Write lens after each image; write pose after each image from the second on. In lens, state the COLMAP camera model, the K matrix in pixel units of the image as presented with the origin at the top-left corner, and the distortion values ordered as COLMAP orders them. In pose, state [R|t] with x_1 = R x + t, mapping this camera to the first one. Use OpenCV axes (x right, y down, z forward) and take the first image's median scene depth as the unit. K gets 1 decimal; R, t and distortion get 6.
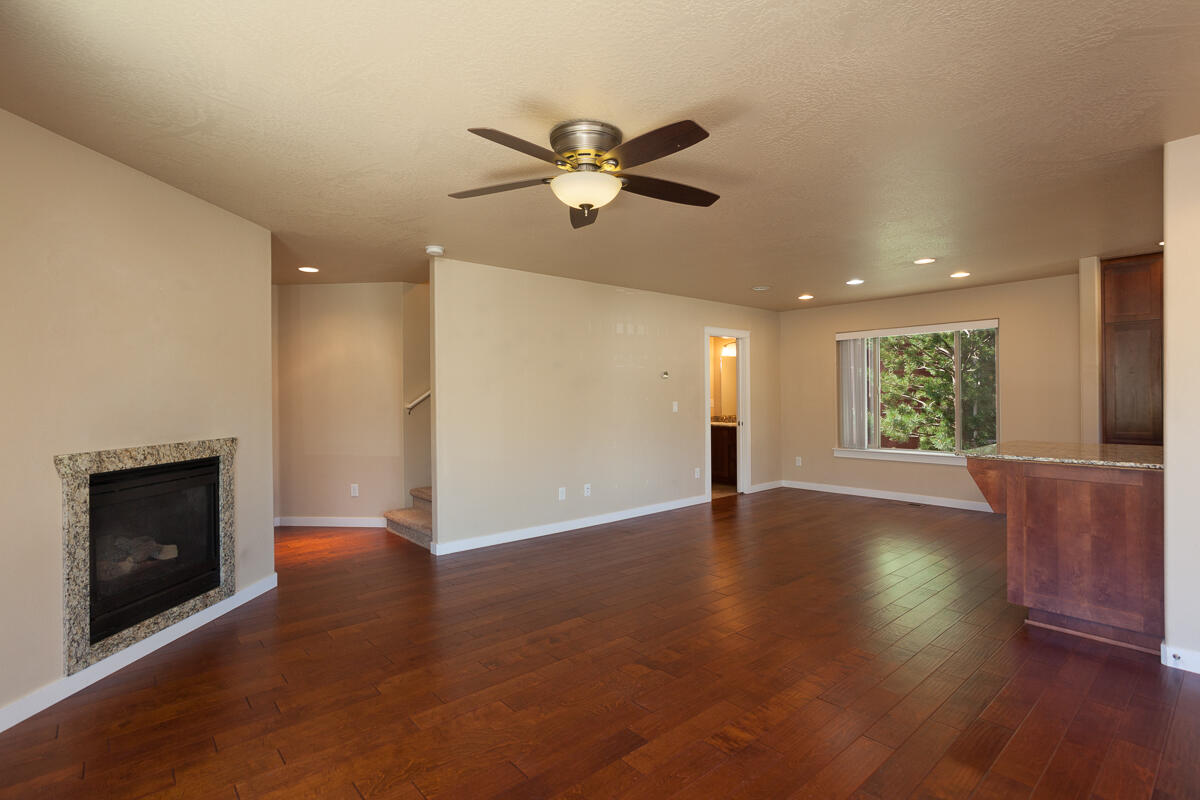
lens RADIAL K [[579.8, 0, 590.3], [0, 579.8, 398.3], [0, 0, 1]] dist [-0.014701, 0.009980]
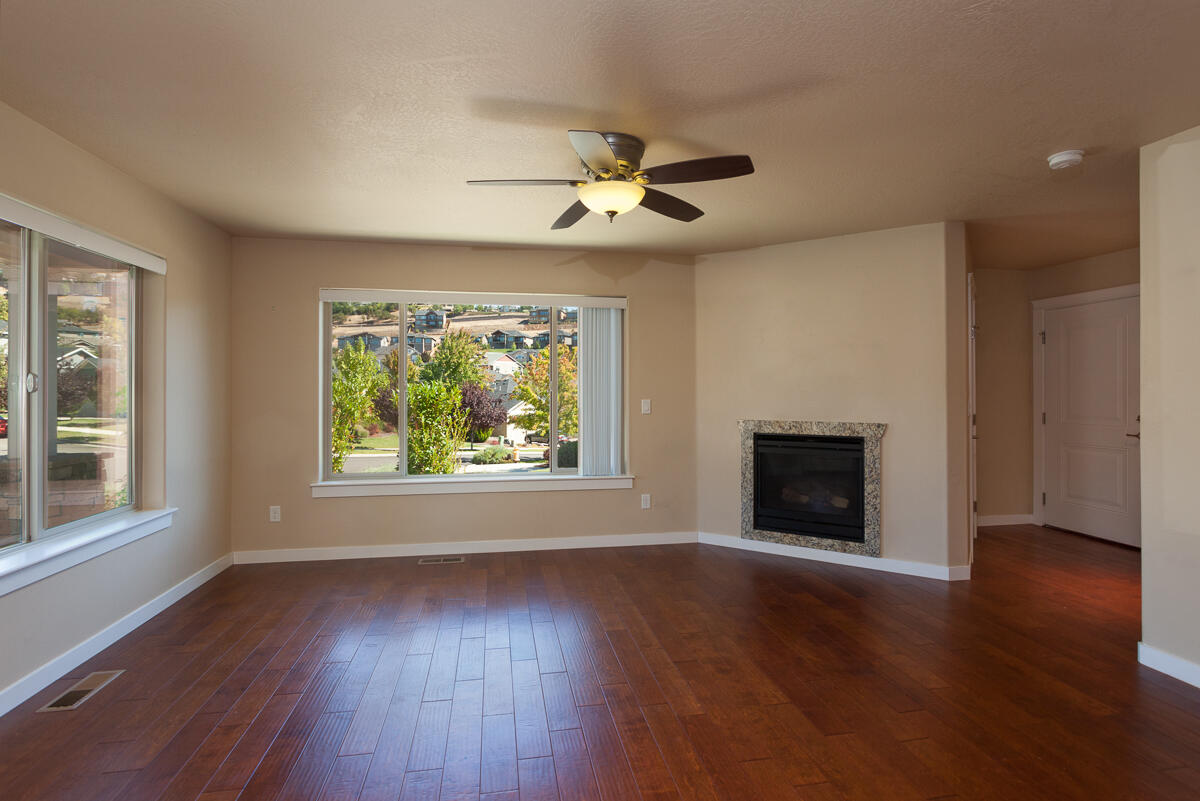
lens RADIAL K [[579.8, 0, 602.0], [0, 579.8, 391.0], [0, 0, 1]] dist [-0.014701, 0.009980]
pose [[-0.495644, 0.011008, -0.868456, 0.772414], [0.004442, 0.999939, 0.010140, -0.013376], [0.868514, 0.001168, -0.495663, 1.254313]]
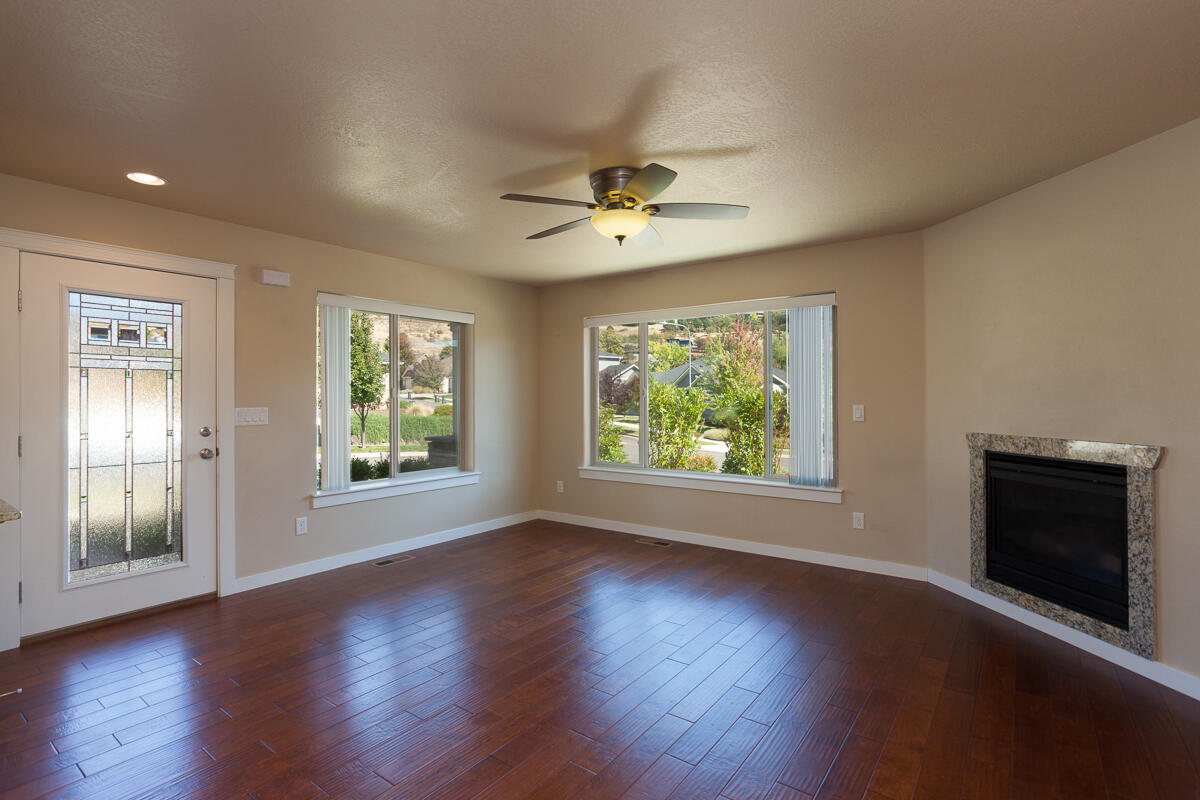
lens RADIAL K [[579.8, 0, 600.9], [0, 579.8, 394.7], [0, 0, 1]] dist [-0.014701, 0.009980]
pose [[-0.972250, 0.013958, -0.233527, 0.263473], [0.014249, 0.999898, 0.000442, -0.008264], [0.233510, -0.002898, -0.972350, 1.781001]]
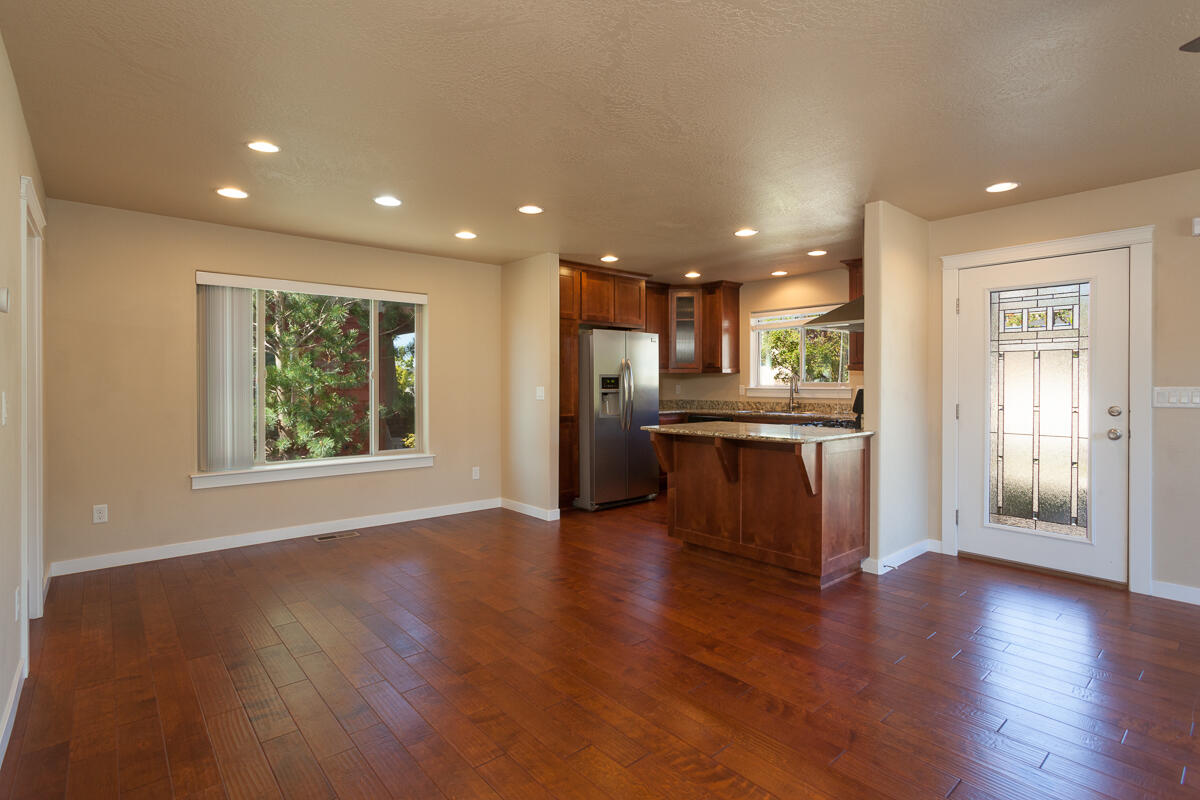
lens RADIAL K [[579.8, 0, 593.2], [0, 579.8, 390.0], [0, 0, 1]] dist [-0.014701, 0.009980]
pose [[-0.003686, 0.000911, 0.999993, -0.323130], [0.002821, 0.999996, -0.000901, 0.012273], [-0.999989, 0.002818, -0.003688, 1.478384]]
